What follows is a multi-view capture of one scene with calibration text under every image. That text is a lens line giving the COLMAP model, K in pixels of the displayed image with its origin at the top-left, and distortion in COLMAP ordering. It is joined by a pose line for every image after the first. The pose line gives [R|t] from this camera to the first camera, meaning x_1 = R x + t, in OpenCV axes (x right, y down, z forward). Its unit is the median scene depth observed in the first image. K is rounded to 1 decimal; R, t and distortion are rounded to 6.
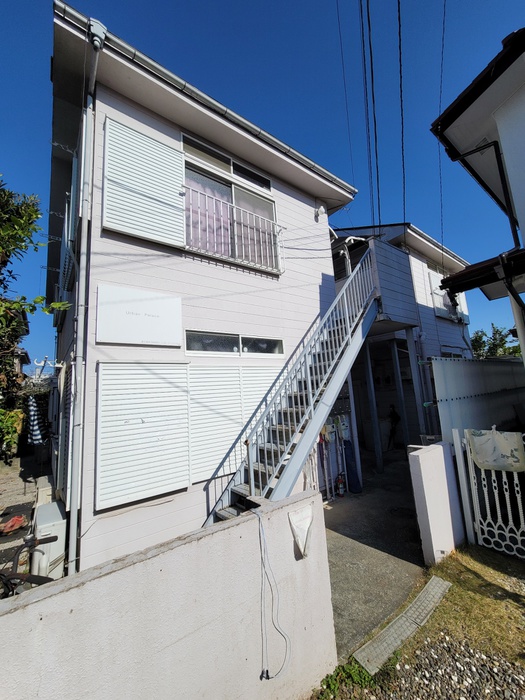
lens RADIAL K [[284.2, 0, 262.6], [0, 284.2, 347.8], [0, 0, 1]] dist [-0.007177, 0.002464]
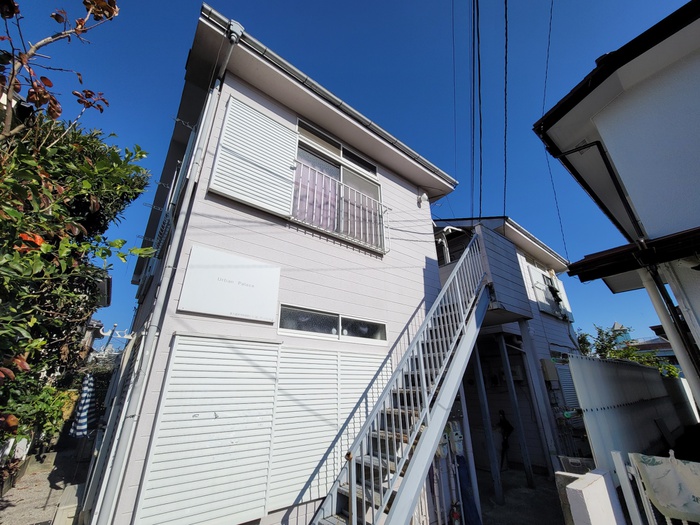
lens RADIAL K [[284.2, 0, 347.5], [0, 284.2, 265.1], [0, 0, 1]] dist [-0.007177, 0.002464]
pose [[0.998239, 0.058598, -0.009180, -0.058852], [-0.059058, 0.967612, -0.245438, 0.021154], [-0.005500, 0.245548, 0.969369, 0.106572]]
